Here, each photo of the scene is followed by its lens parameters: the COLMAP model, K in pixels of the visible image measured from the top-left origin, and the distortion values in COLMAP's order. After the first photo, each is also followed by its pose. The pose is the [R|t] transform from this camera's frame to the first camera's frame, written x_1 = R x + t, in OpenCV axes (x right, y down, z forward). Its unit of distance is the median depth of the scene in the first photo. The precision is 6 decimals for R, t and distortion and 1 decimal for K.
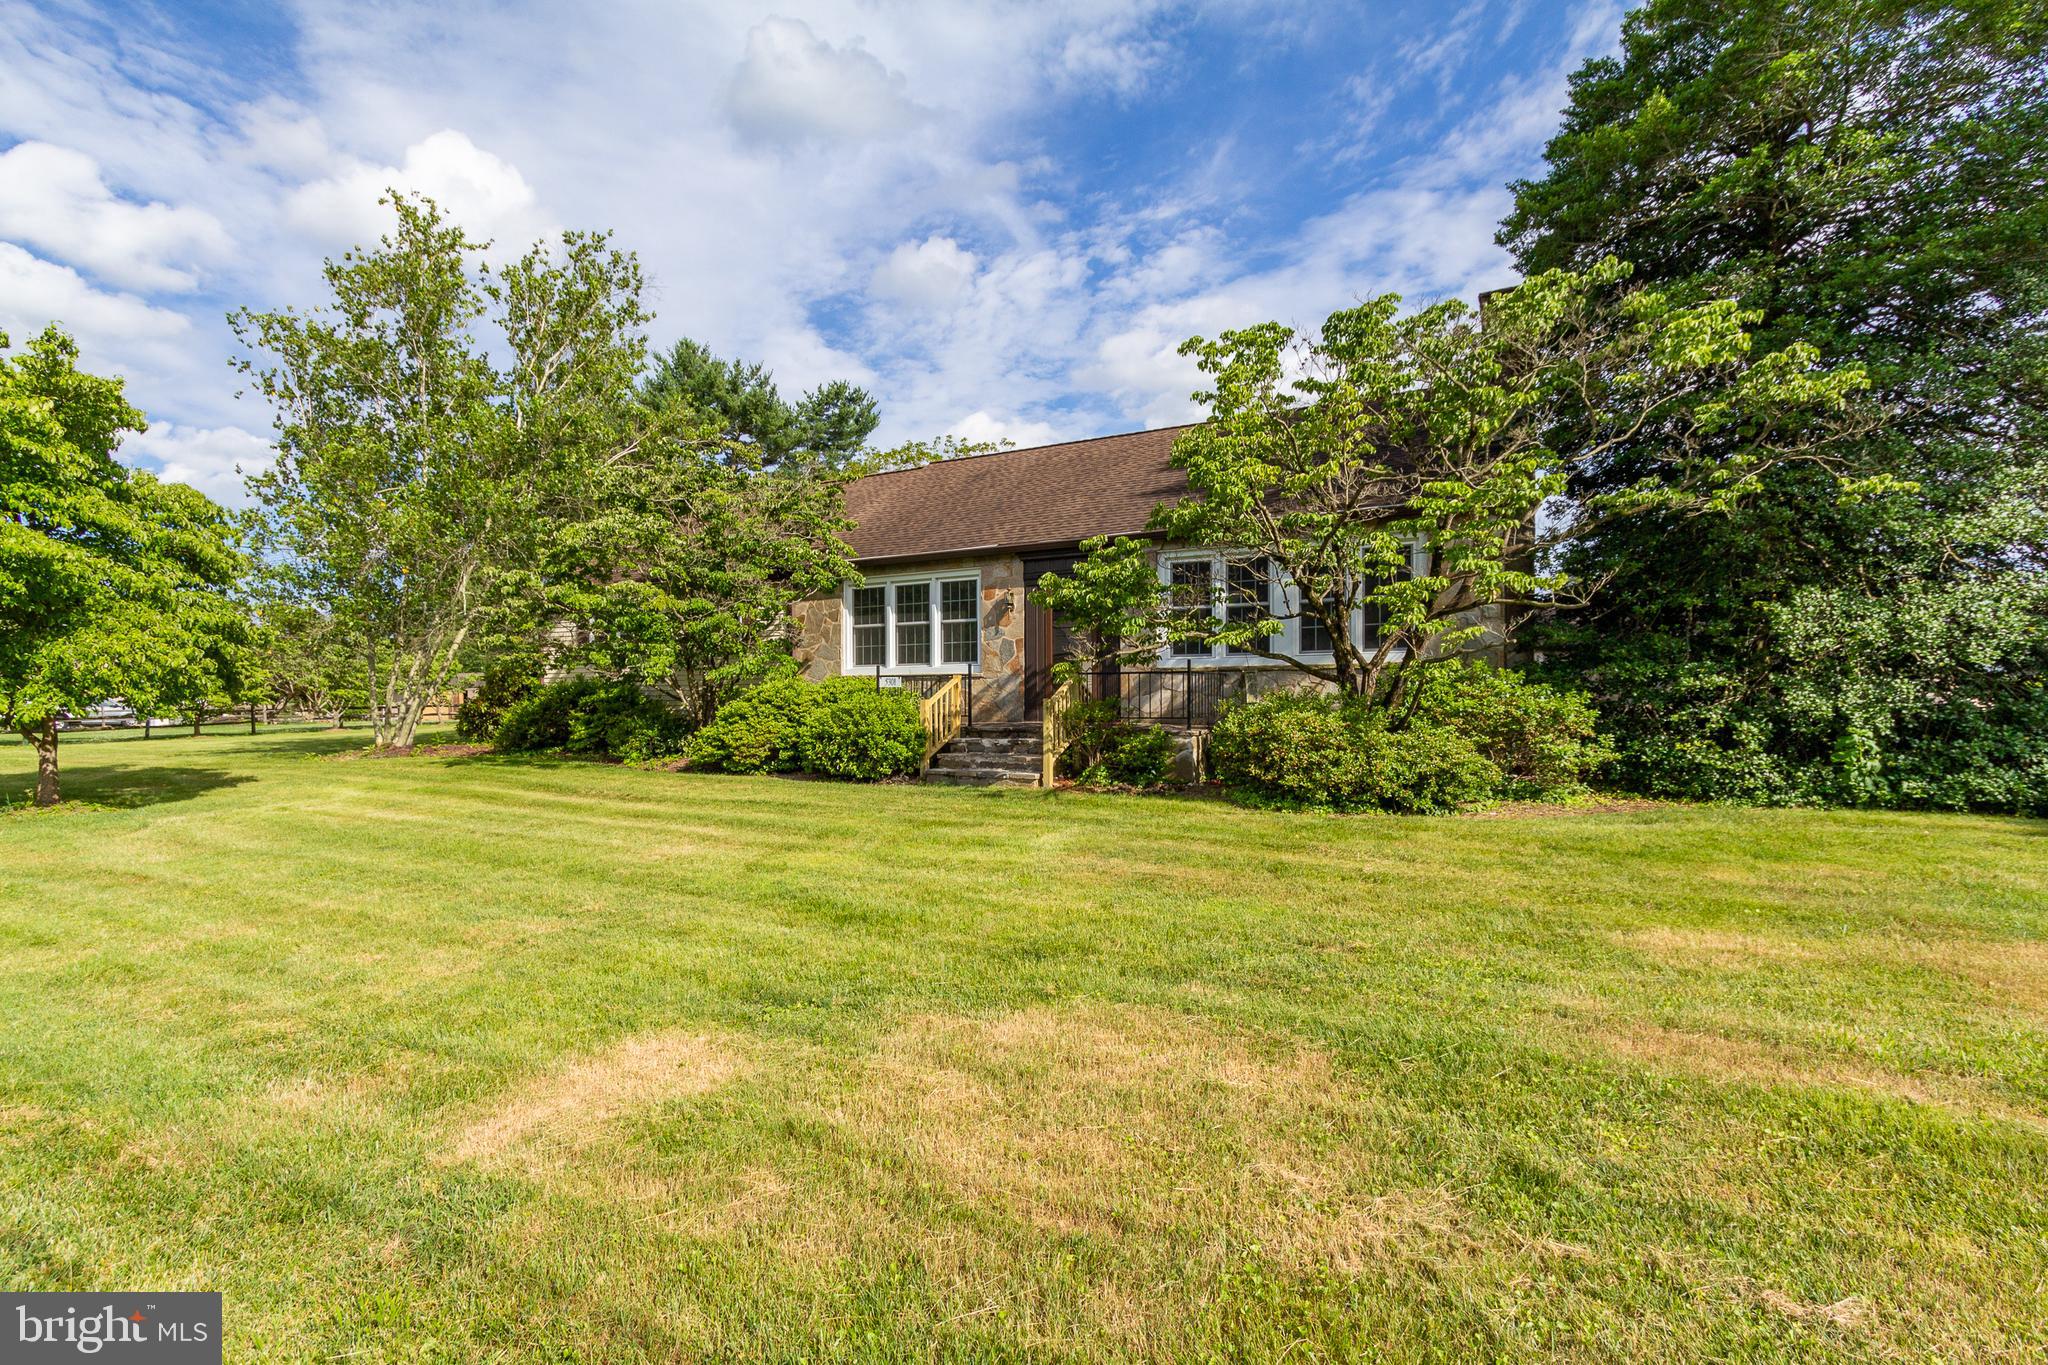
lens RADIAL K [[934.7, 0, 1021.6], [0, 934.7, 681.9], [0, 0, 1]] dist [0.010594, -0.003364]
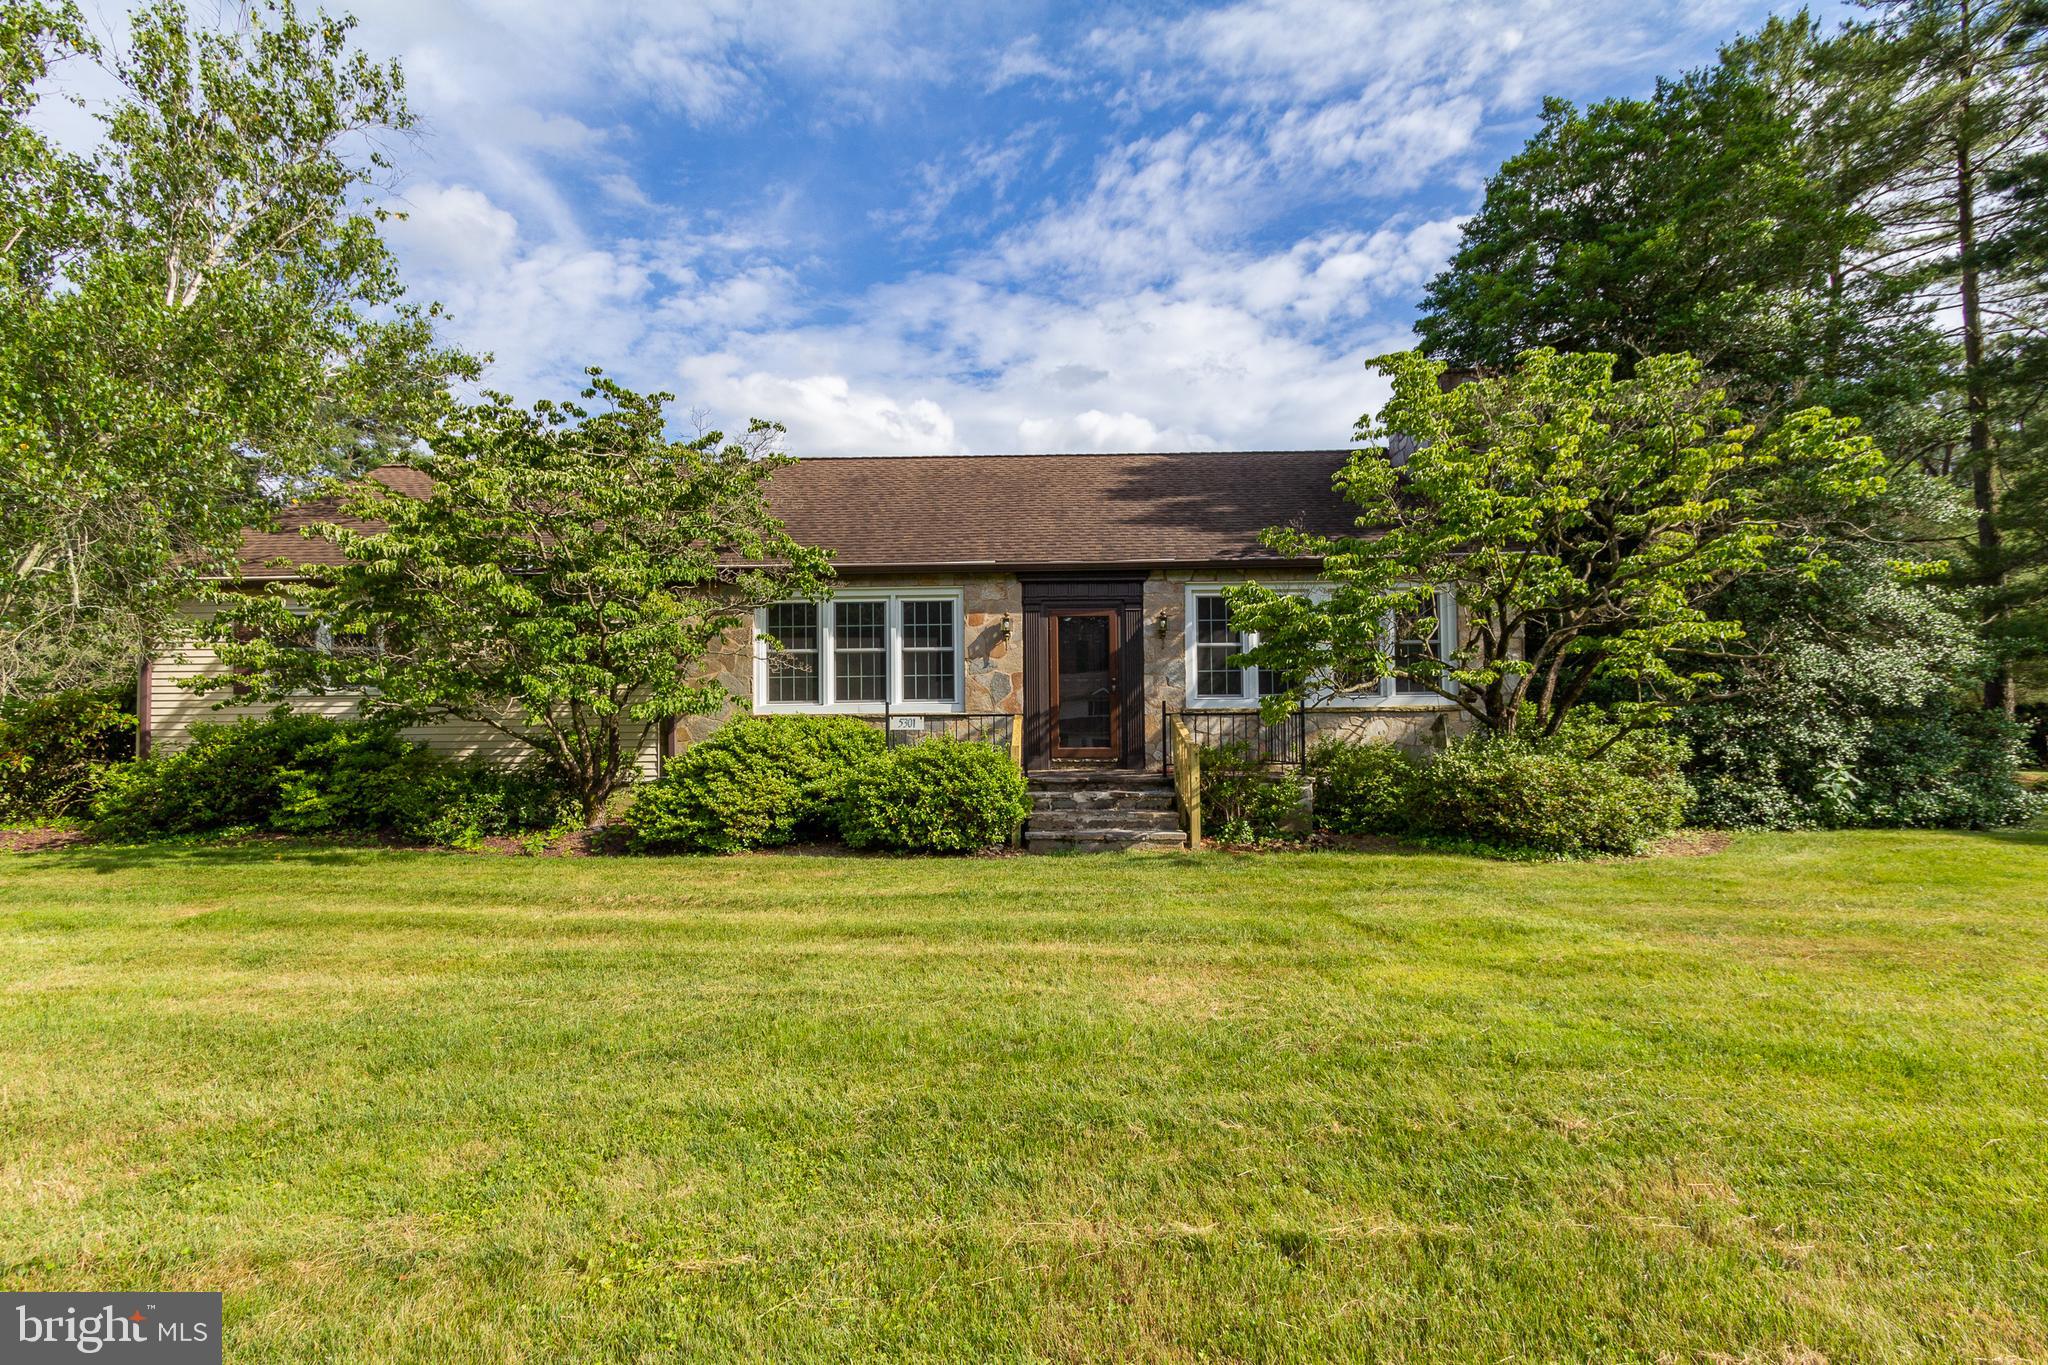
lens RADIAL K [[934.7, 0, 1016.1], [0, 934.7, 682.2], [0, 0, 1]] dist [0.010594, -0.003364]
pose [[0.888475, 0.022999, 0.458347, -0.317992], [-0.002555, 0.998976, -0.045173, 0.000650], [-0.458917, 0.038964, 0.887624, 0.196971]]
